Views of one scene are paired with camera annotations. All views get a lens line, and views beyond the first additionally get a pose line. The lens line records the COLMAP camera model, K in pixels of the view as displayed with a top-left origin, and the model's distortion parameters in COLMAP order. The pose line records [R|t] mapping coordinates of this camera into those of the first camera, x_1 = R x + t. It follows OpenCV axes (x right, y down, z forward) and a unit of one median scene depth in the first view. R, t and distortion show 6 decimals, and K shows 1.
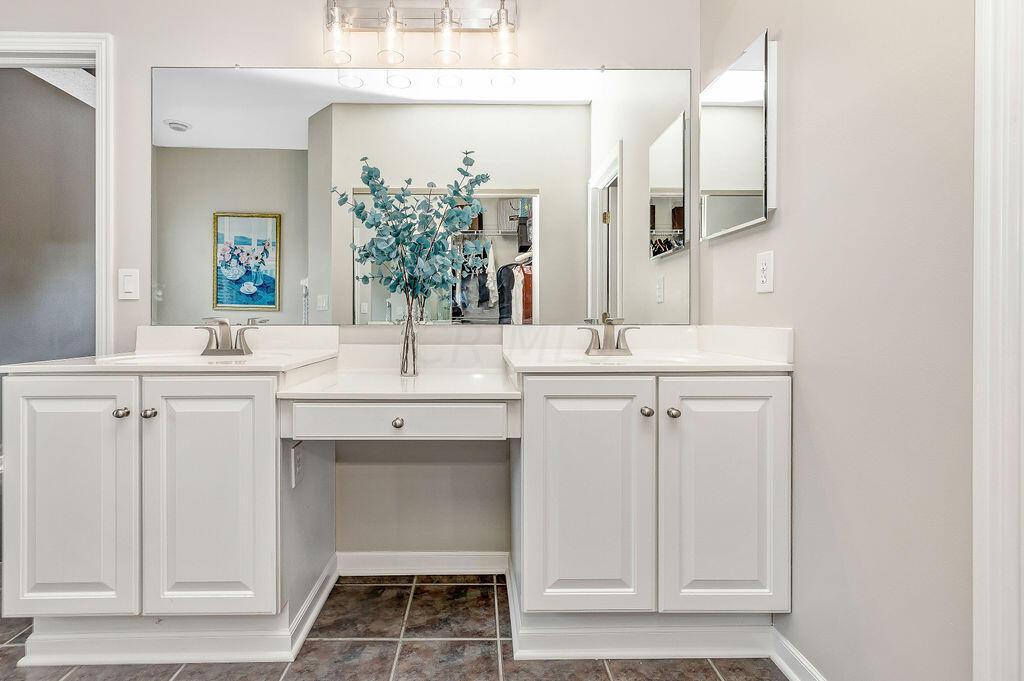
lens RADIAL K [[488.7, 0, 480.9], [0, 488.7, 321.4], [0, 0, 1]] dist [0.002213, -0.000053]
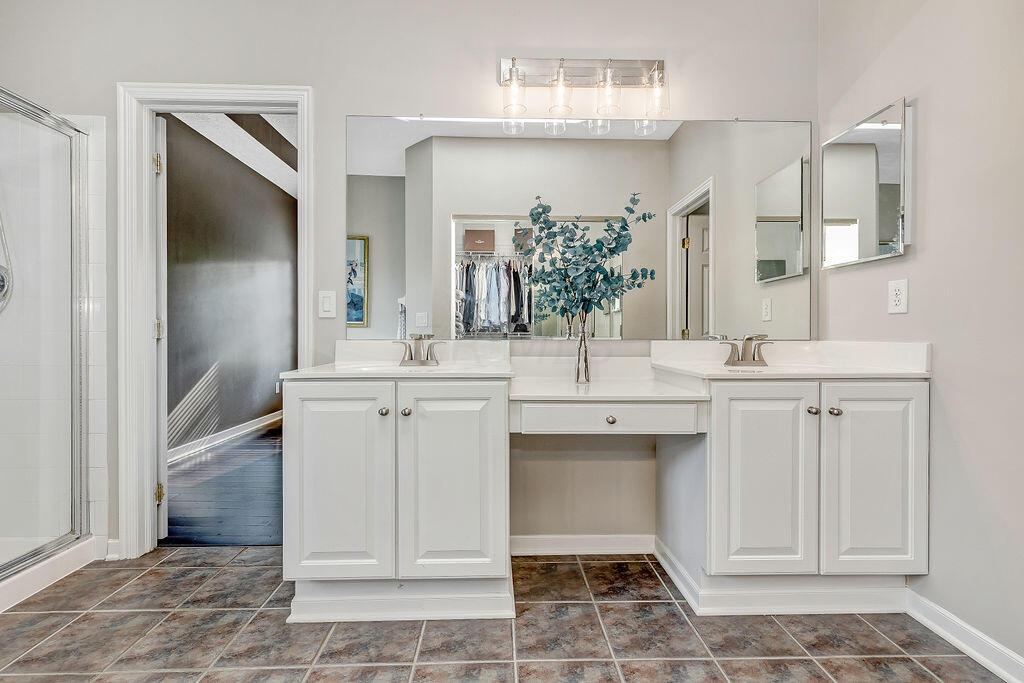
lens RADIAL K [[476.6, 0, 510.8], [0, 476.6, 338.0], [0, 0, 1]] dist [0.002486, 0.000260]
pose [[0.999880, 0.002309, 0.015302, -0.392702], [-0.002319, 0.999997, 0.000651, 0.003176], [-0.015300, -0.000686, 0.999883, -0.166862]]
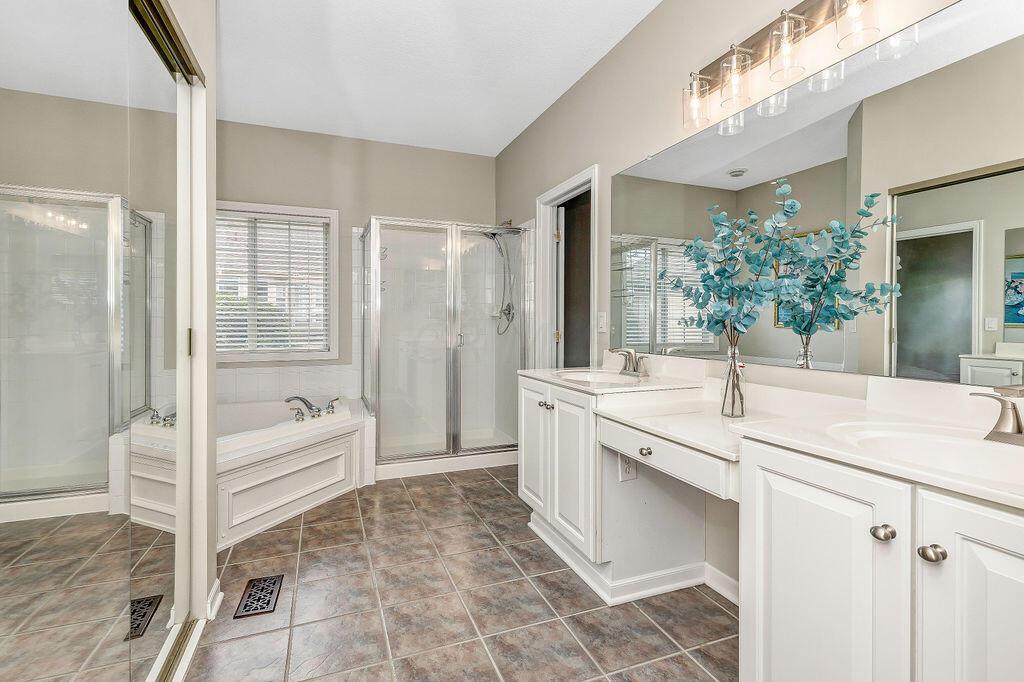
lens RADIAL K [[463.5, 0, 511.9], [0, 463.5, 333.7], [0, 0, 1]] dist [0.002540, 0.000237]
pose [[0.356398, 0.023643, -0.934035, 0.669134], [-0.009074, 0.999720, 0.021843, -0.087348], [0.934290, 0.000691, 0.356513, 0.265088]]
